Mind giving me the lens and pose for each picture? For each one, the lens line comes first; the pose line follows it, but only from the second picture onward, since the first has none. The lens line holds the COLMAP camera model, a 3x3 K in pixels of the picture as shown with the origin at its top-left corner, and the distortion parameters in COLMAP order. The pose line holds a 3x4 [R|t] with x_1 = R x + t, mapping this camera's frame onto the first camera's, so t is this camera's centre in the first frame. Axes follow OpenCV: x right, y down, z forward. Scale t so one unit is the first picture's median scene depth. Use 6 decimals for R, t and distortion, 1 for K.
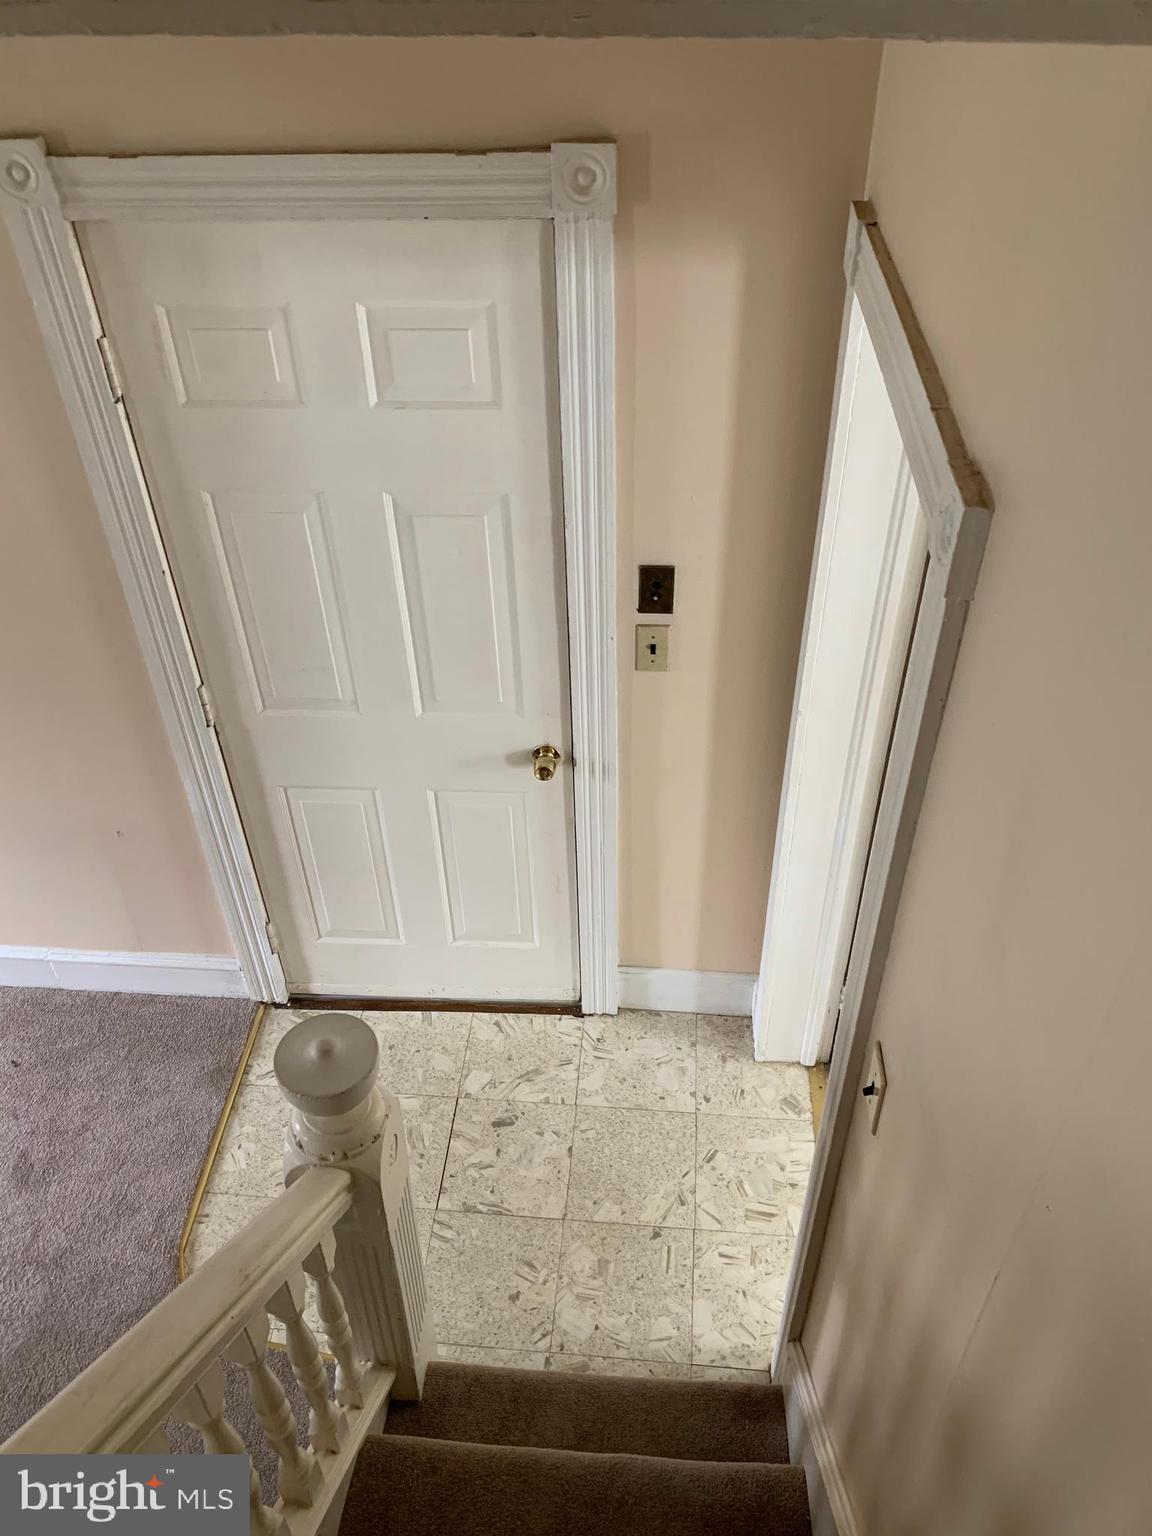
lens RADIAL K [[1176.4, 0, 576.9], [0, 1176.4, 762.6], [0, 0, 1]] dist [0.022511, -0.019471]
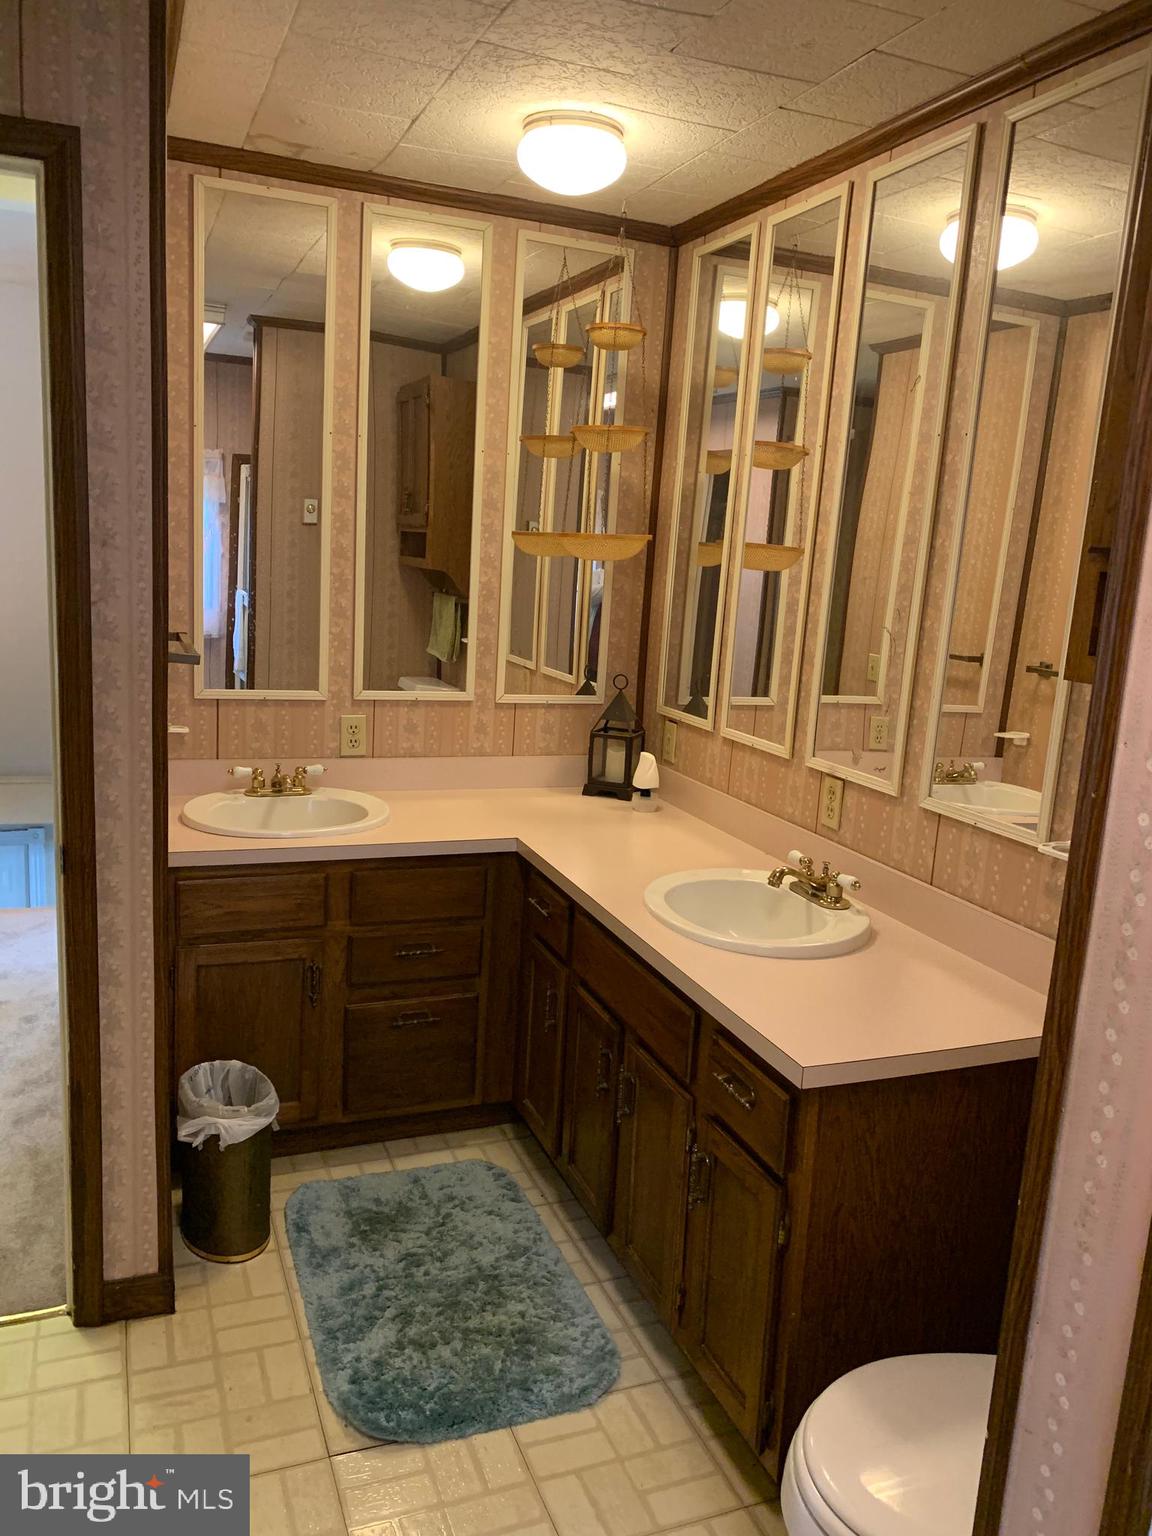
lens RADIAL K [[1176.4, 0, 580.6], [0, 1176.4, 767.8], [0, 0, 1]] dist [0.022511, -0.019471]
pose [[0.897827, -0.012424, 0.440172, -0.066809], [0.216867, 0.882448, -0.417439, 0.957209], [-0.383243, 0.470246, 0.794980, -2.088121]]
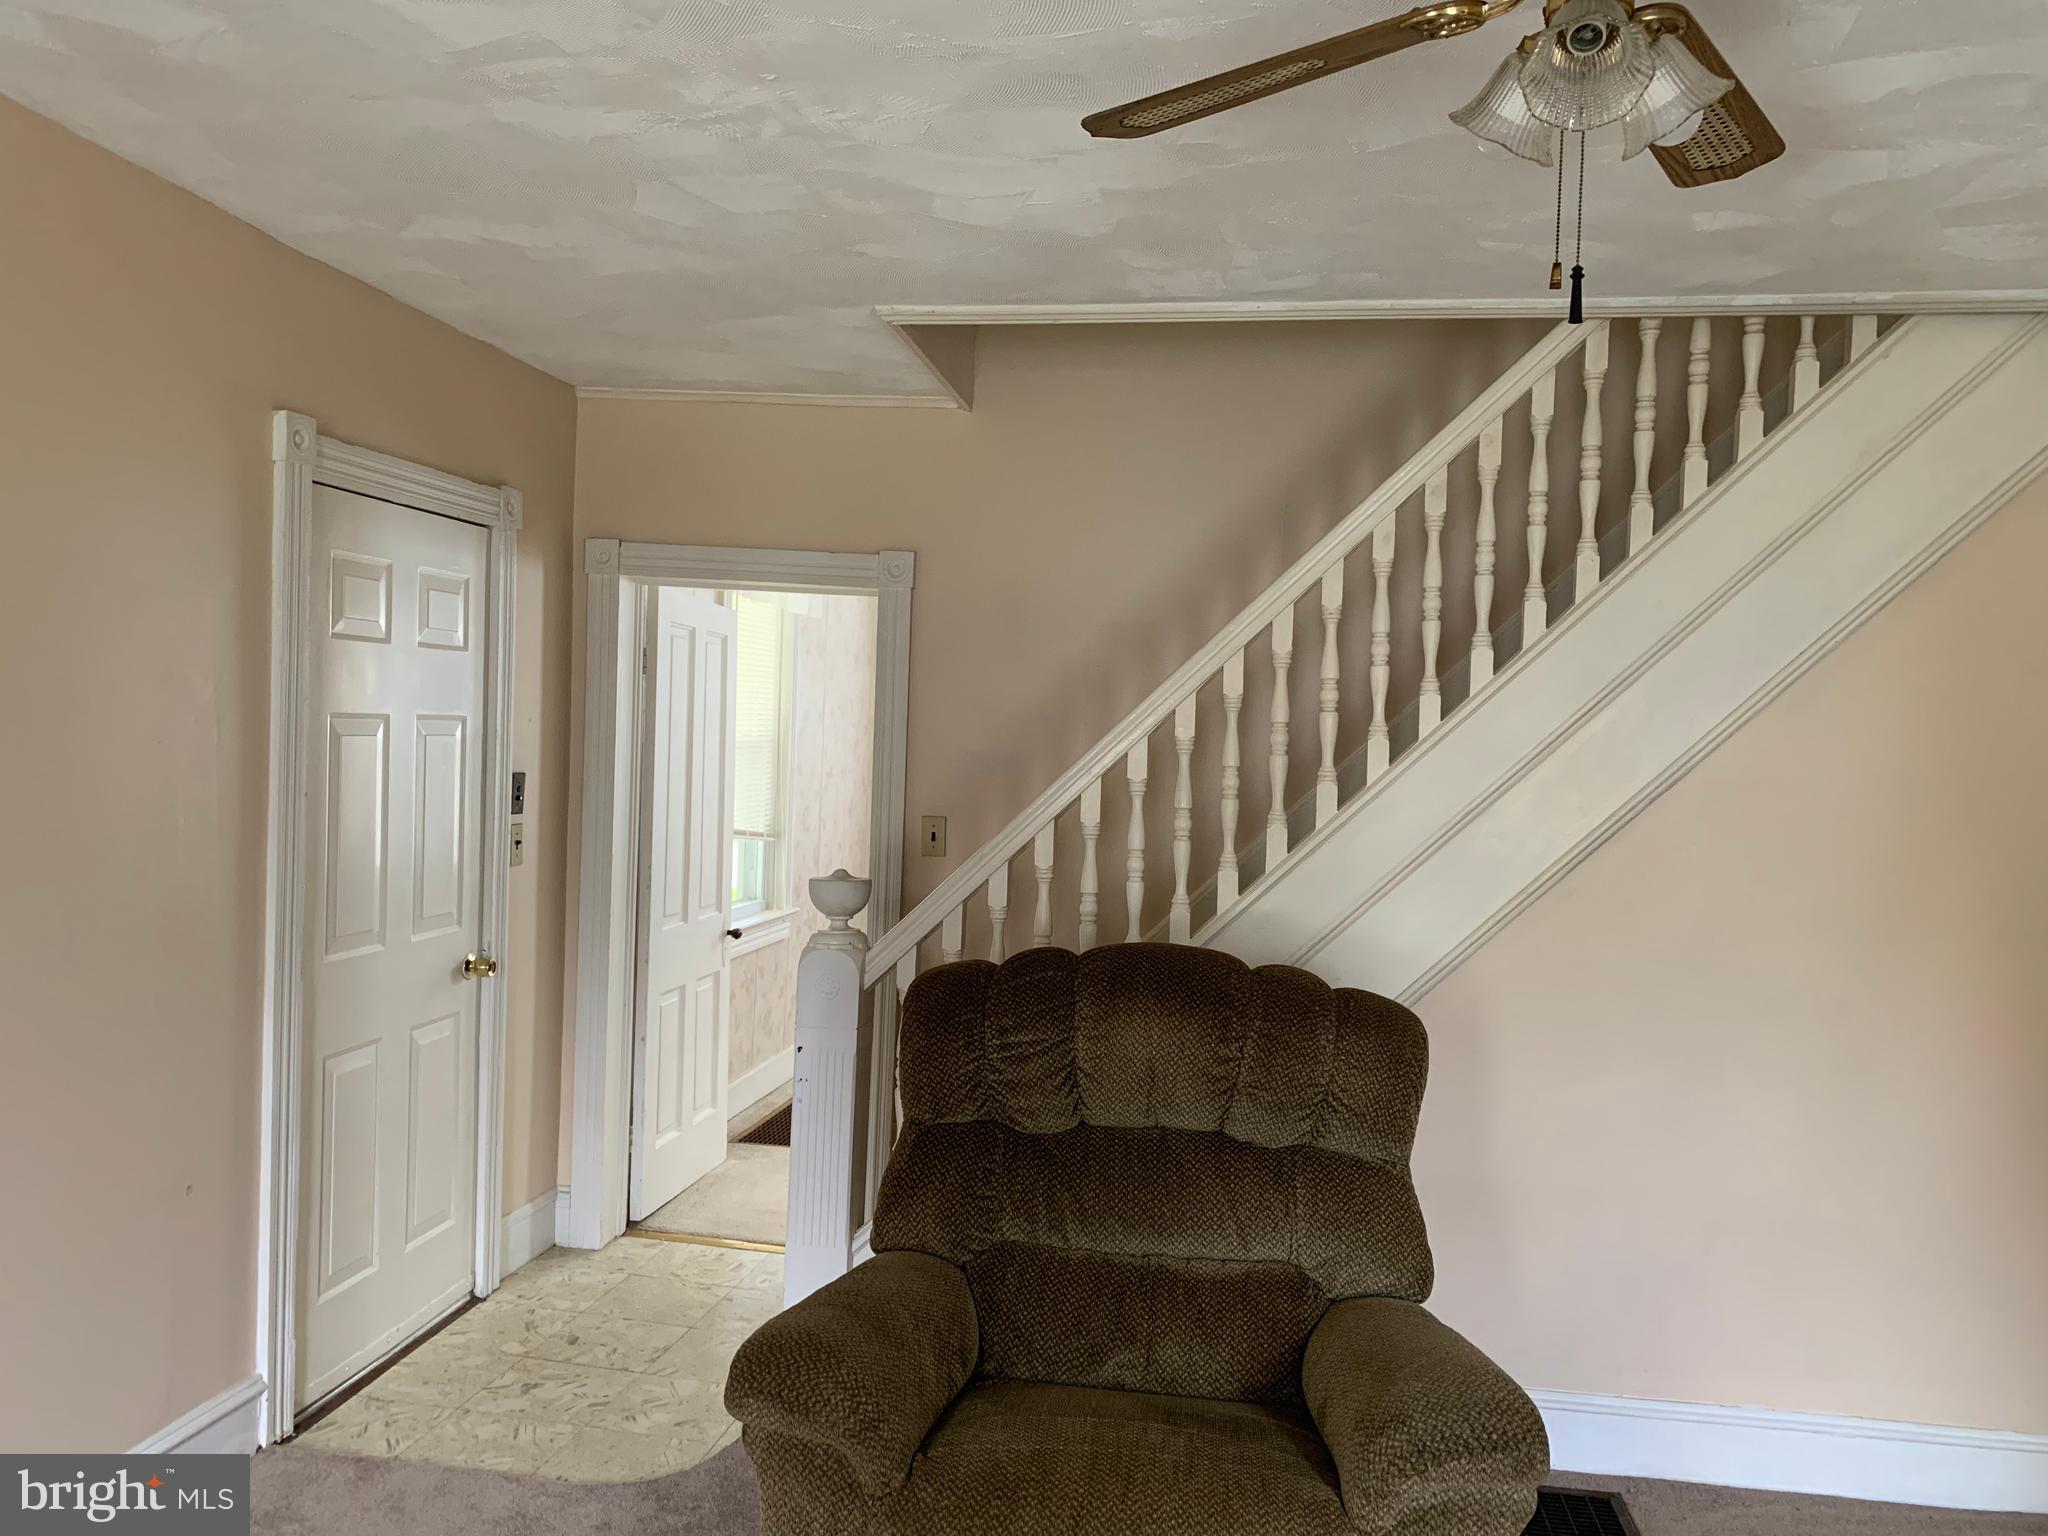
lens RADIAL K [[1568.6, 0, 1025.3], [0, 1568.6, 771.9], [0, 0, 1]] dist [0.022511, -0.019471]
pose [[0.103065, -0.019175, 0.994490, -1.424050], [0.607639, 0.792780, -0.047687, 0.233908], [-0.787497, 0.609206, 0.093359, 0.298946]]
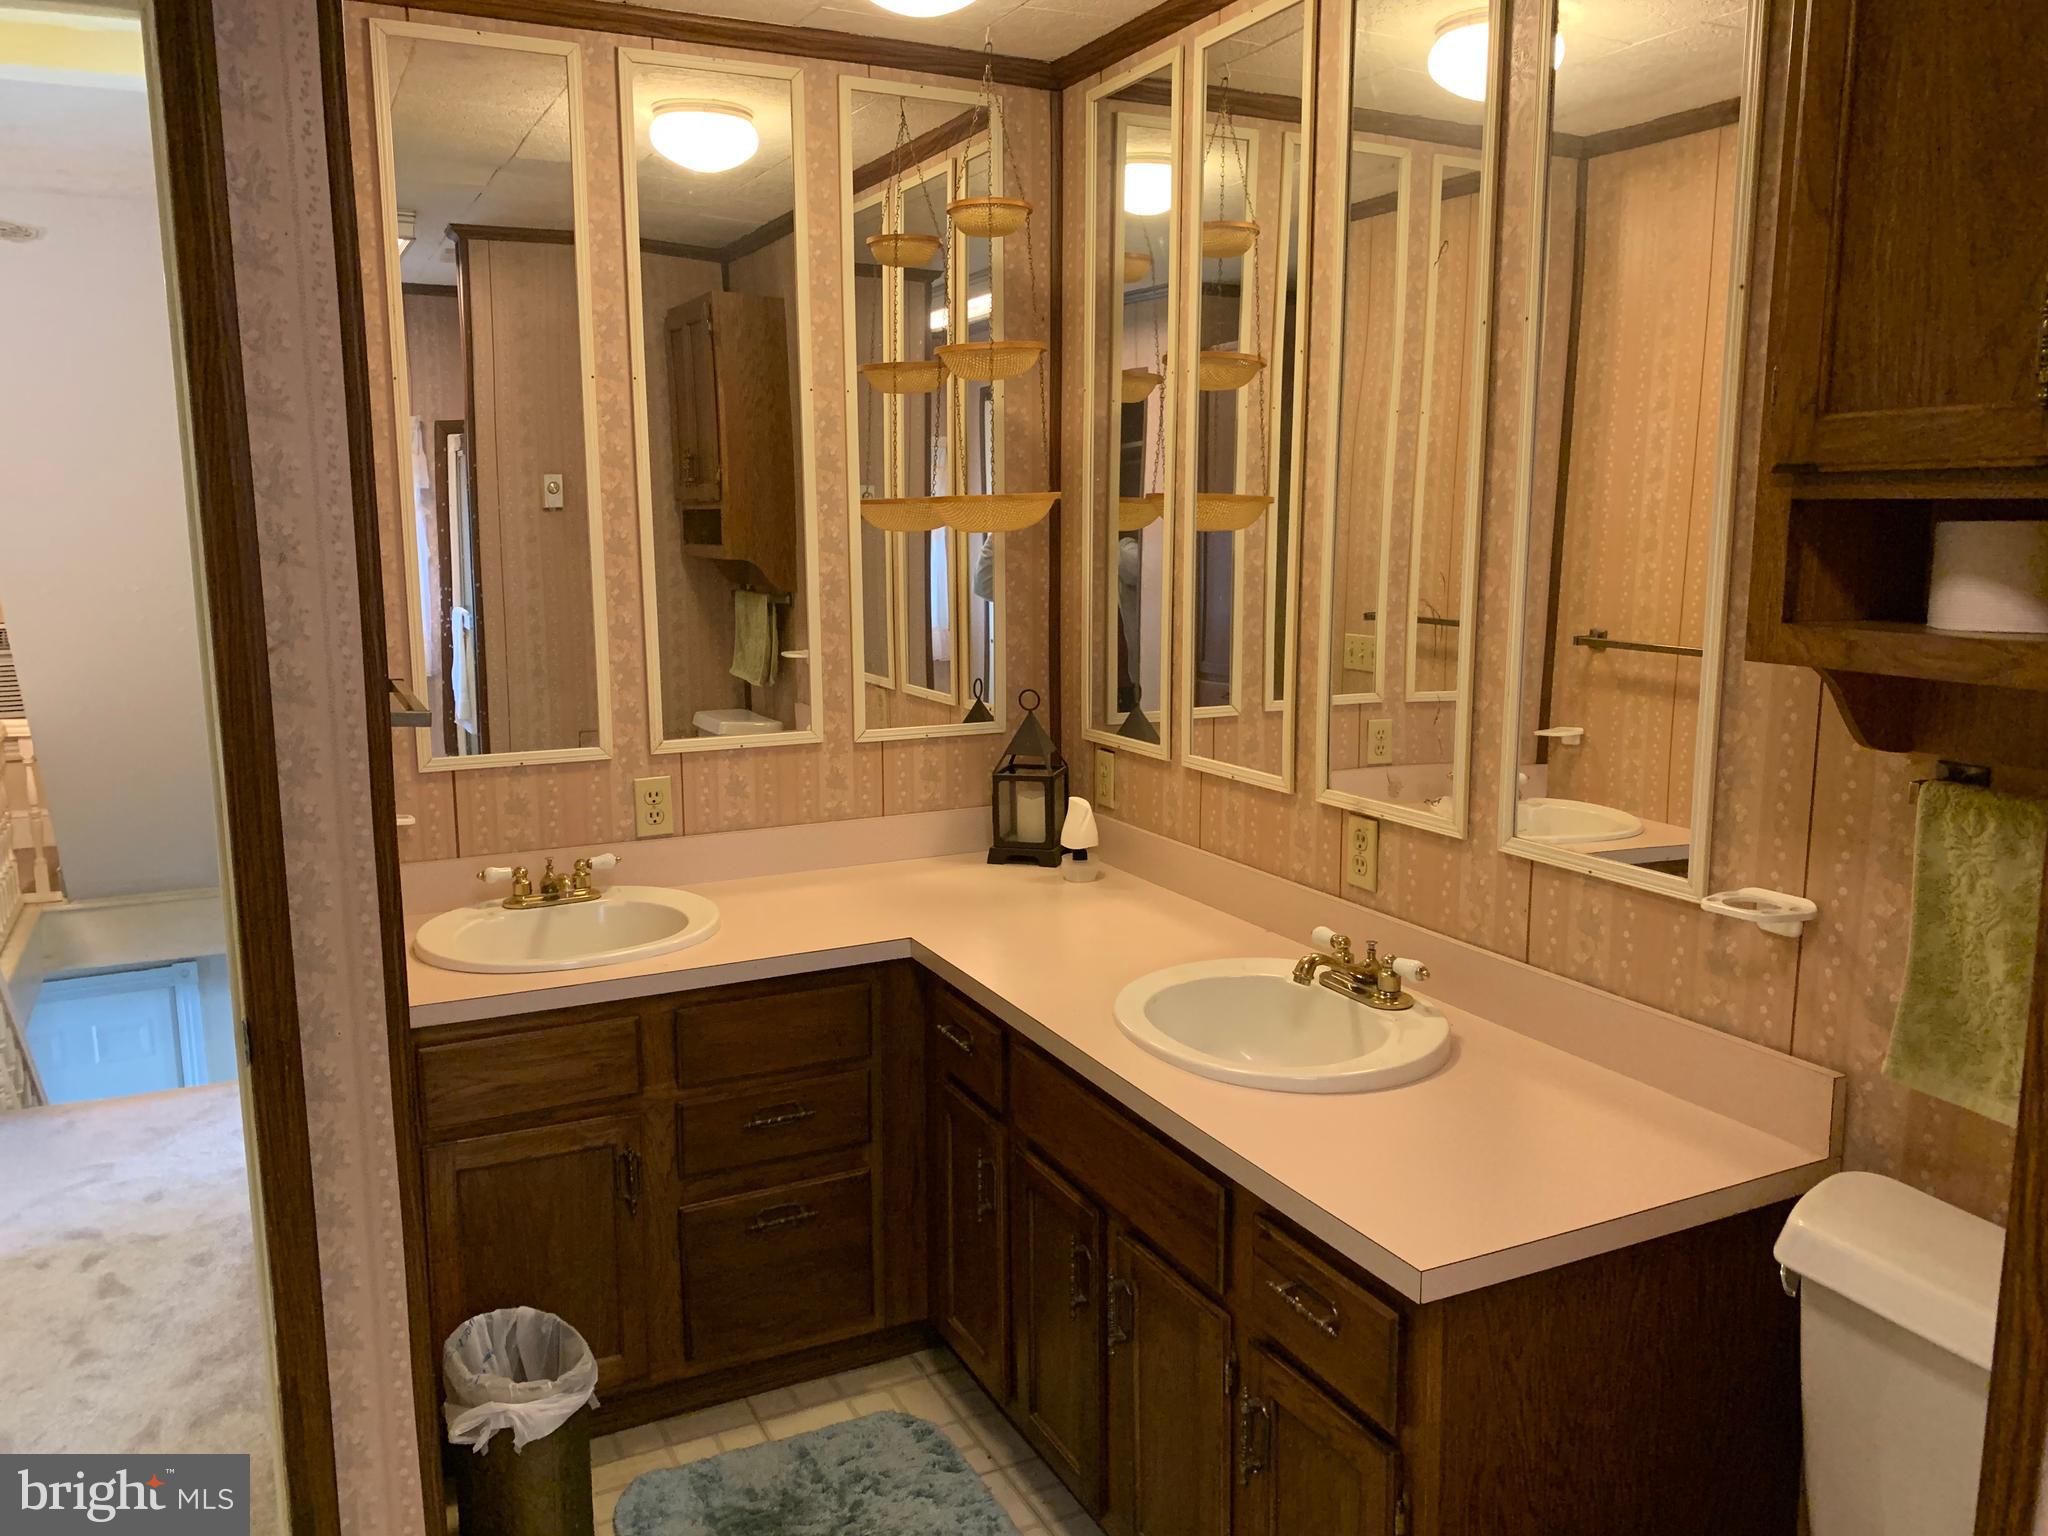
lens RADIAL K [[1568.6, 0, 1013.1], [0, 1568.6, 759.8], [0, 0, 1]] dist [0.022511, -0.019471]
pose [[0.866916, -0.068339, 0.493748, -0.072116], [0.309767, 0.849915, -0.426249, 0.904420], [-0.390515, 0.522469, 0.757974, -2.023566]]
